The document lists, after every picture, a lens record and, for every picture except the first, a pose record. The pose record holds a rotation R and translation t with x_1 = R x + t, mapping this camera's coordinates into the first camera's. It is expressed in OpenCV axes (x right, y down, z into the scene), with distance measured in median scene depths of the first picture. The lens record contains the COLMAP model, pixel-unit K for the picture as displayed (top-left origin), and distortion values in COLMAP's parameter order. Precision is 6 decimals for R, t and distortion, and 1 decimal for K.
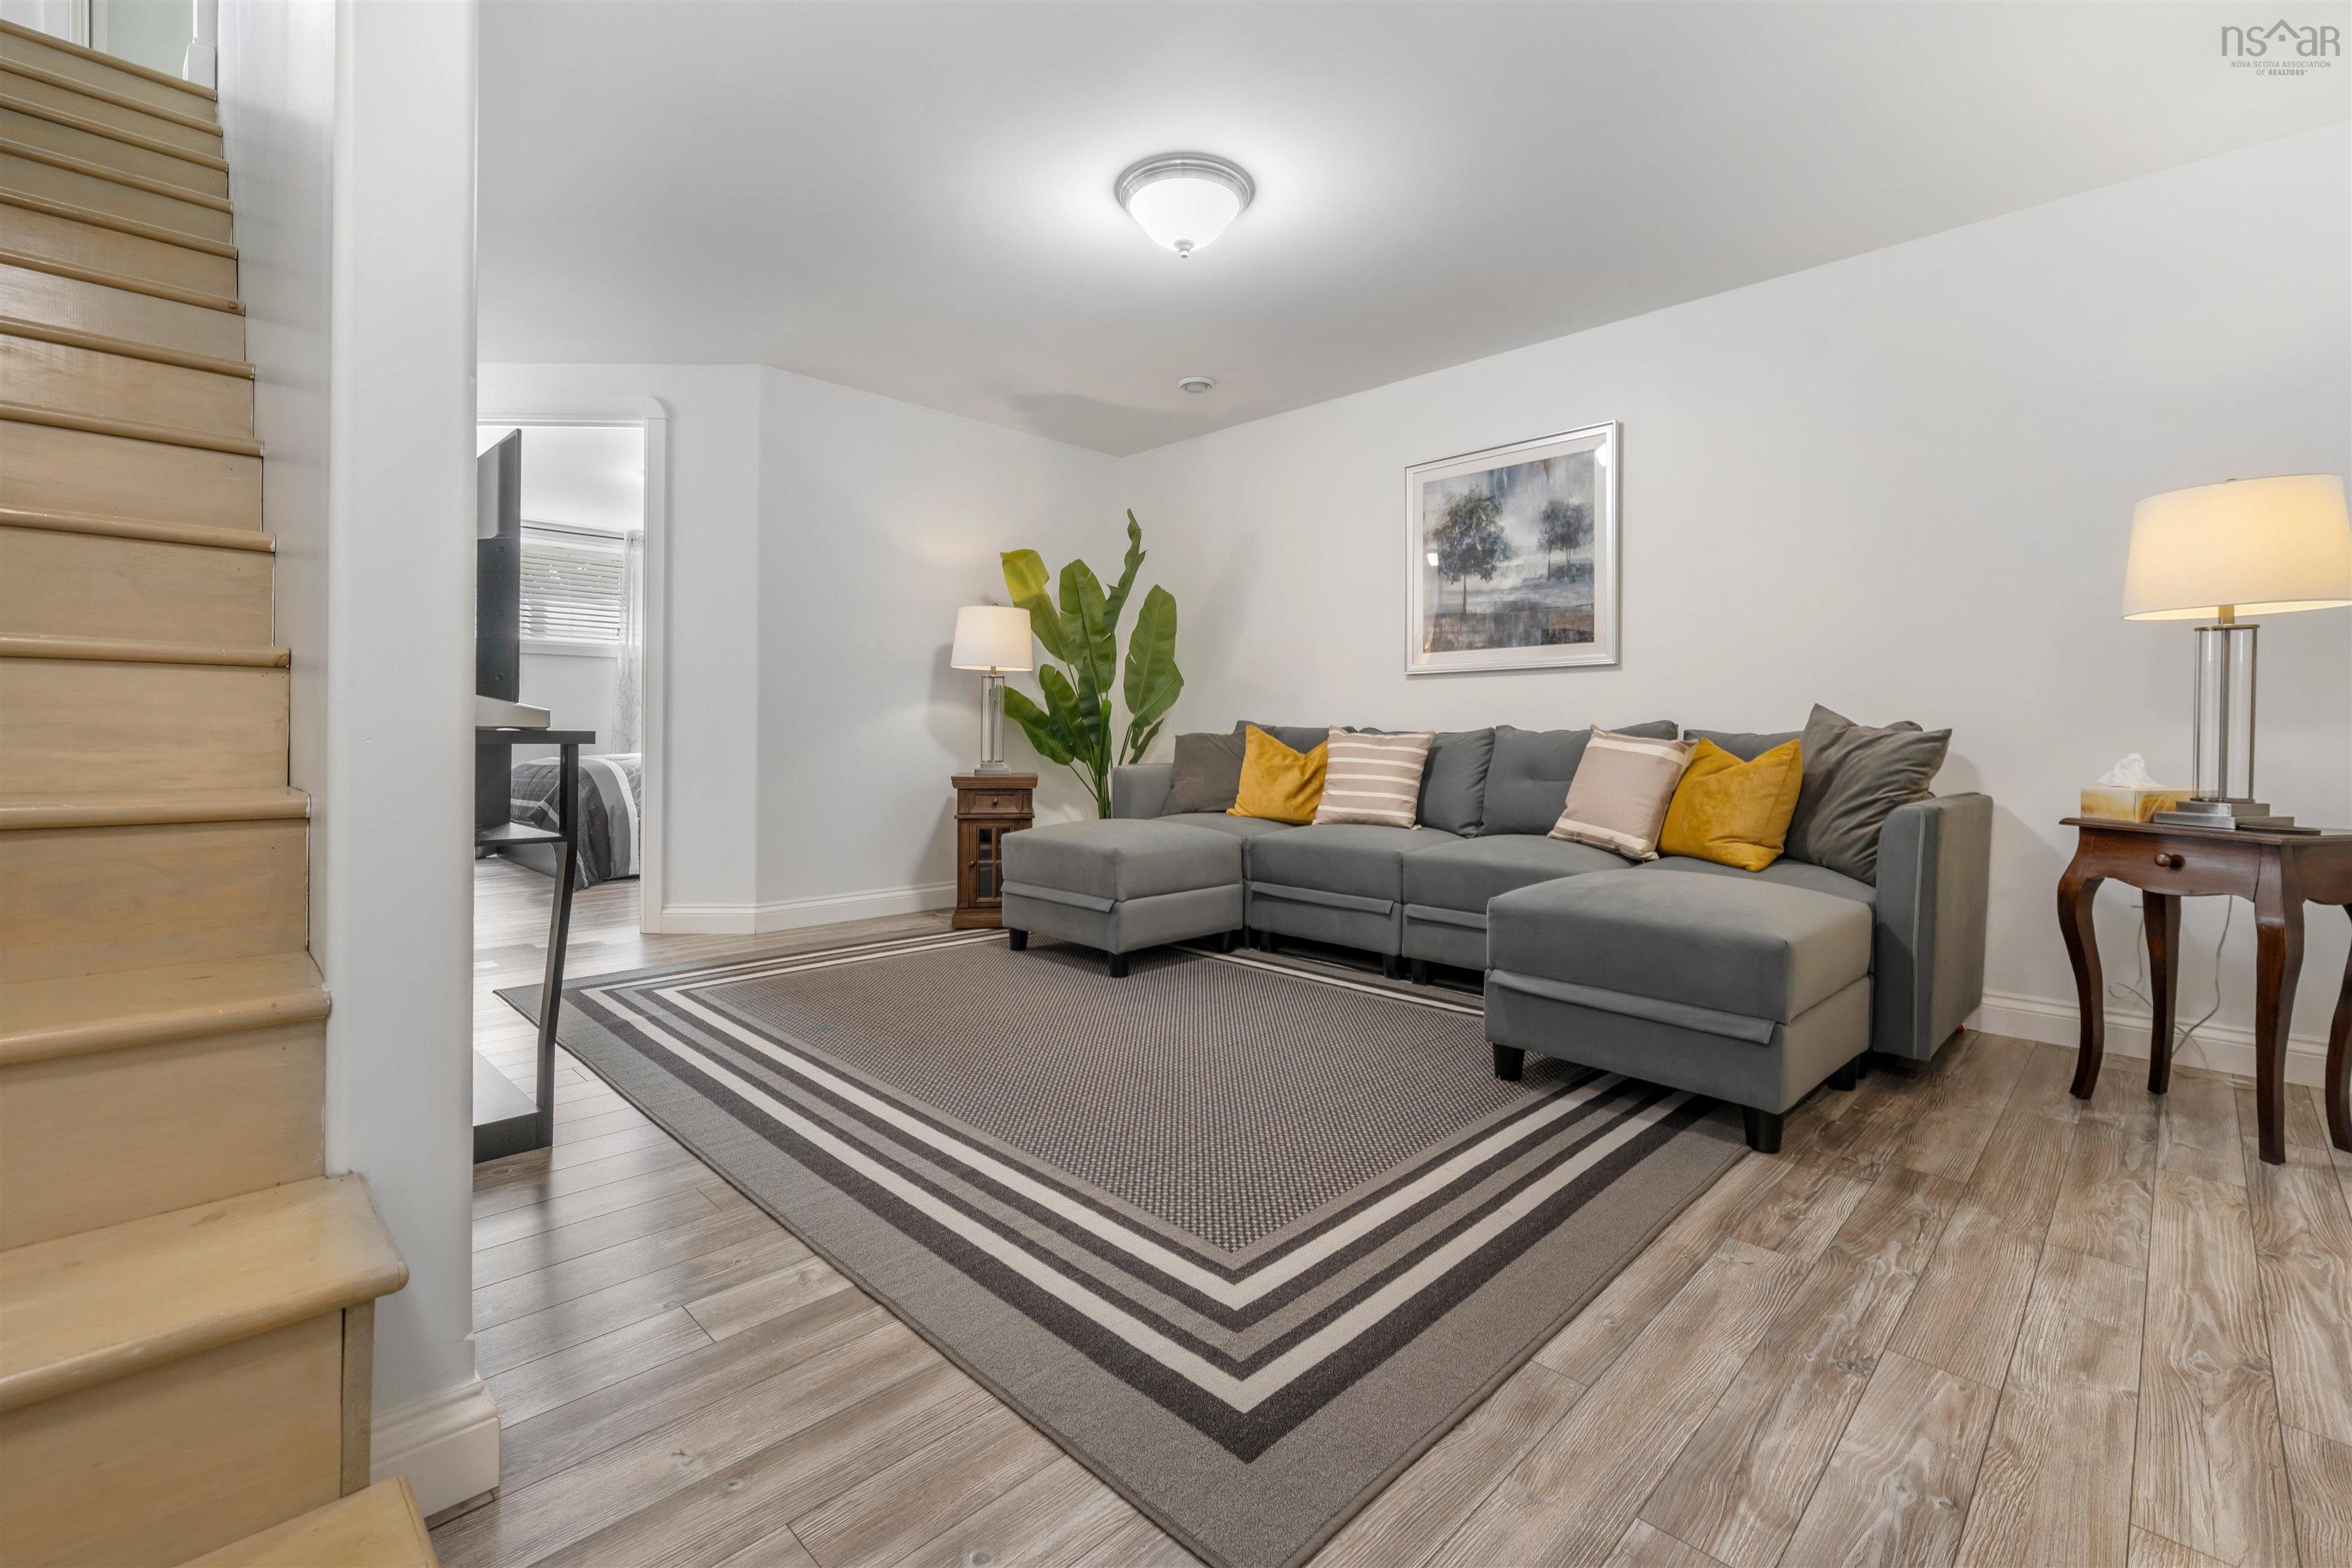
lens RADIAL K [[1001.8, 0, 1164.7], [0, 1001.8, 743.4], [0, 0, 1]] dist [0.001517, 0.000037]
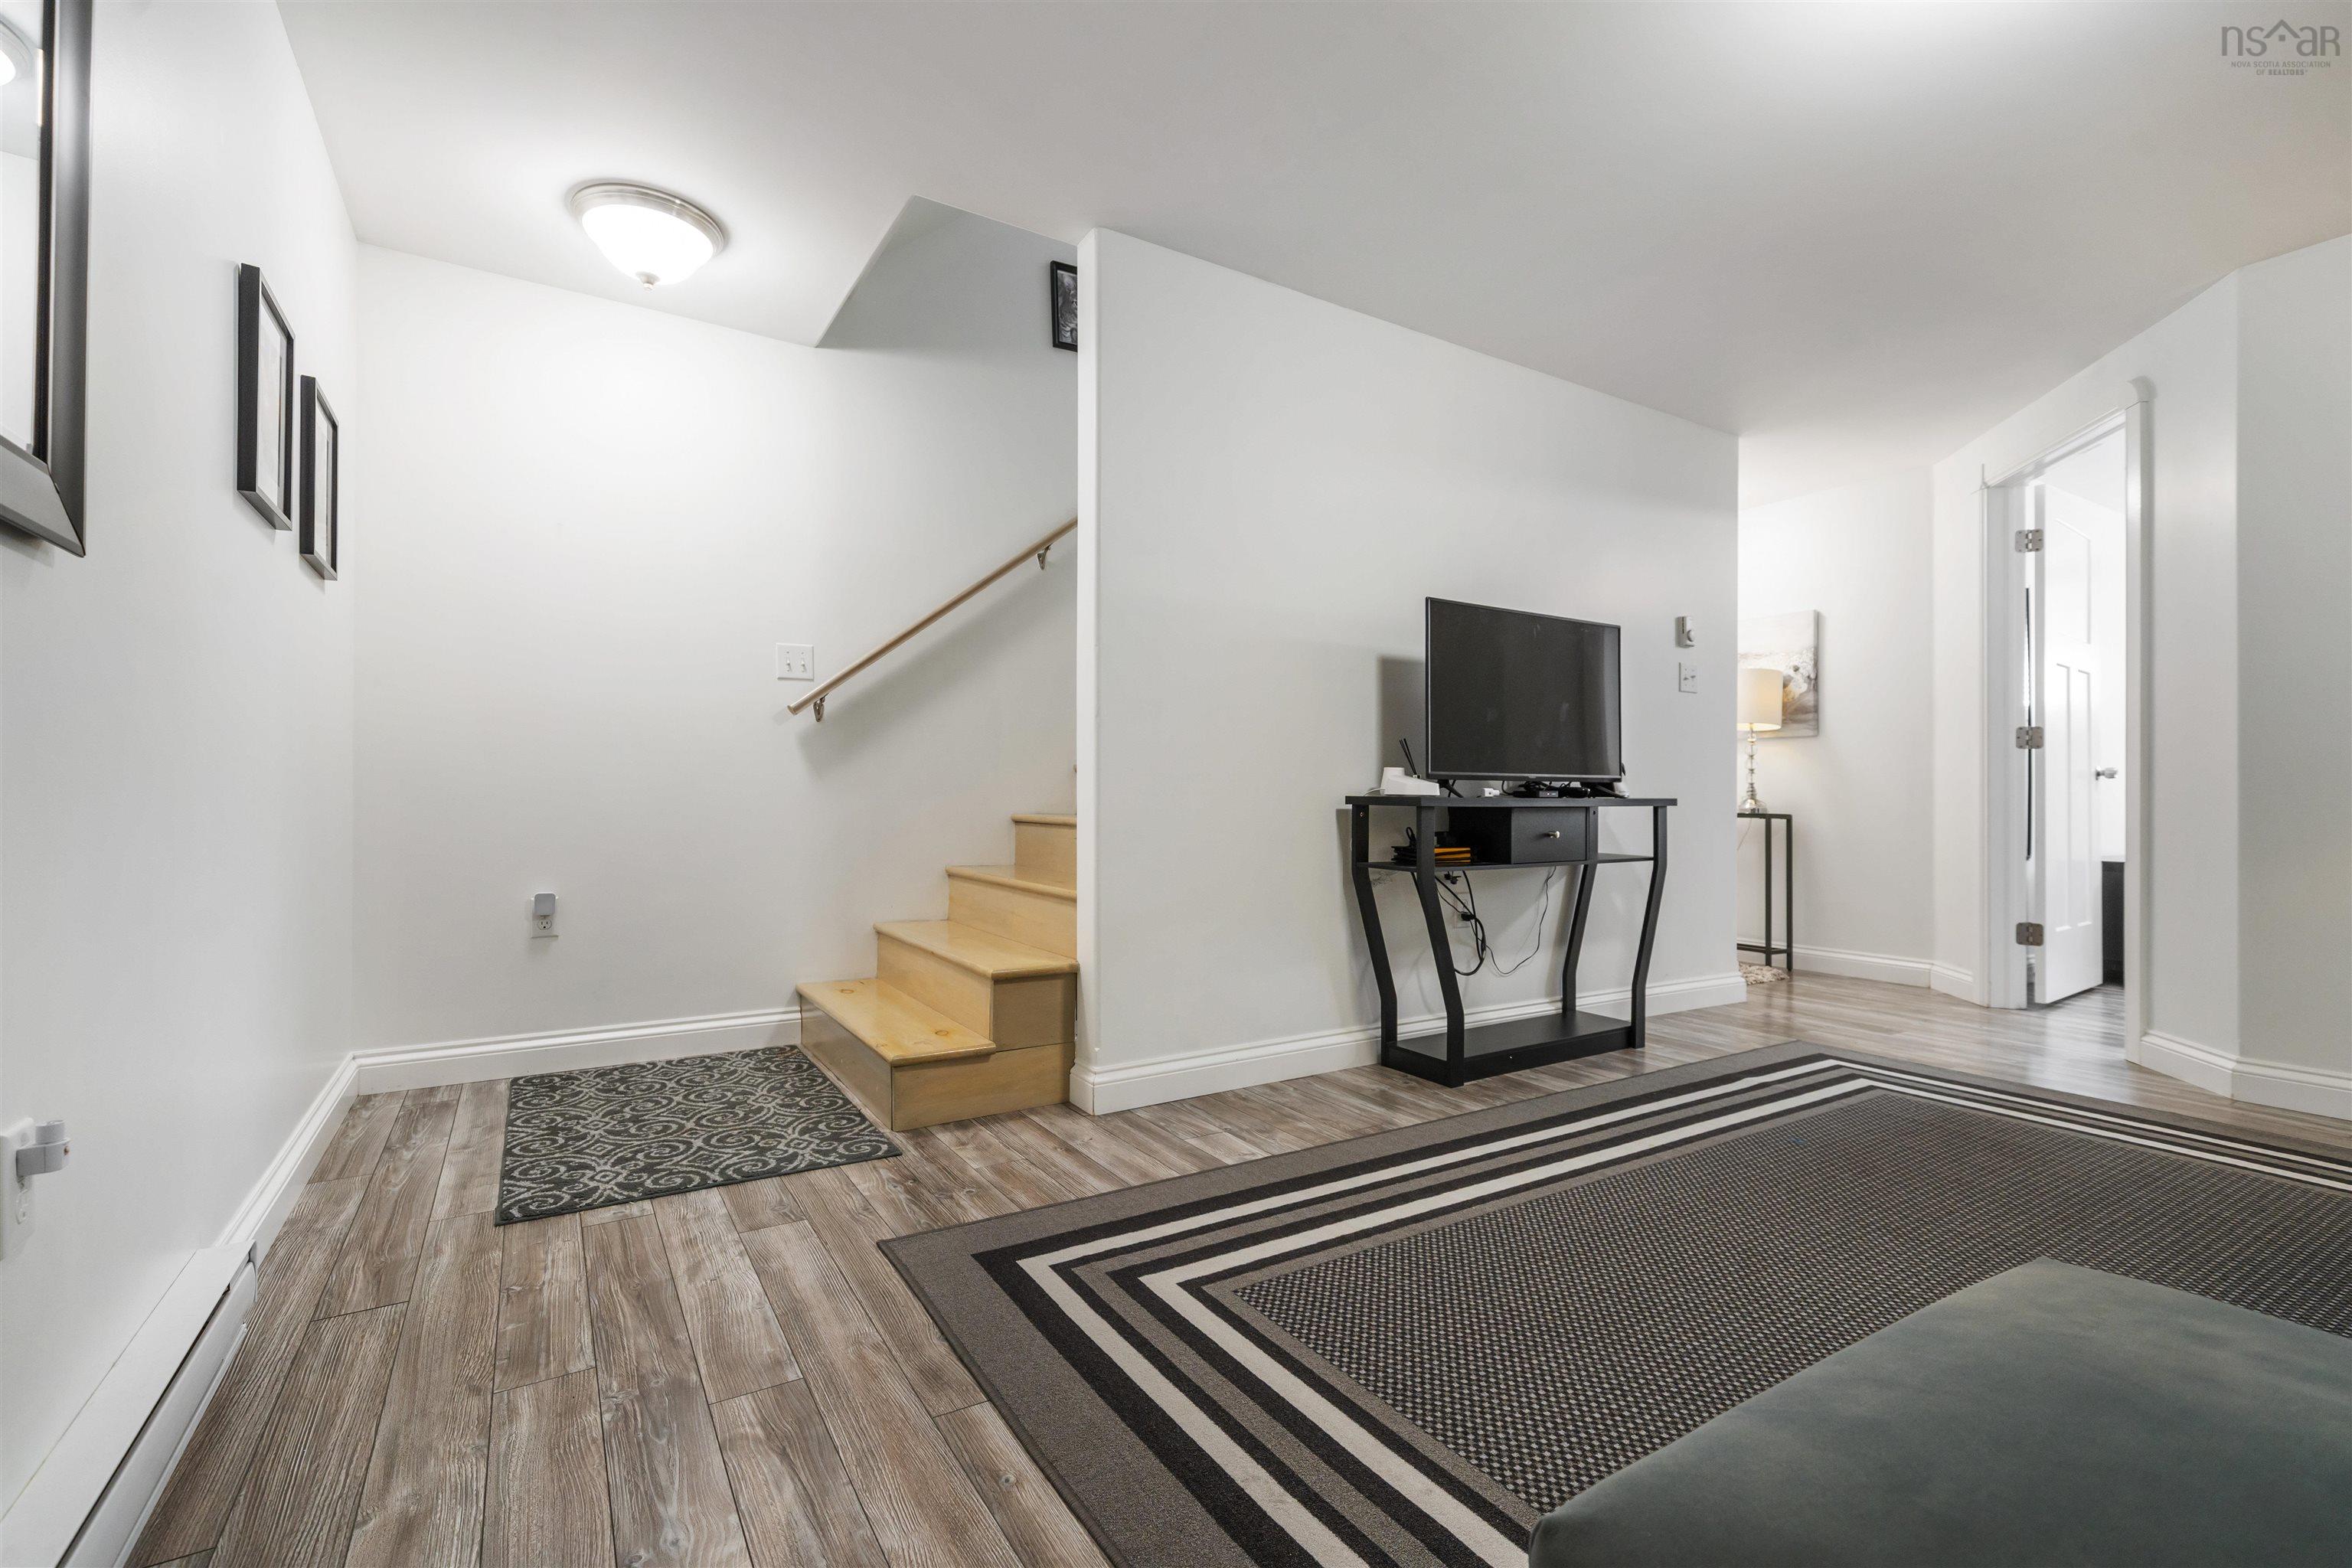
lens RADIAL K [[1001.8, 0, 1169.1], [0, 1001.8, 788.9], [0, 0, 1]] dist [0.001517, 0.000037]
pose [[-0.213329, -0.016786, -0.976836, 1.441098], [-0.018734, 0.999739, -0.013088, 0.004195], [0.976801, 0.015508, -0.213588, 1.501332]]
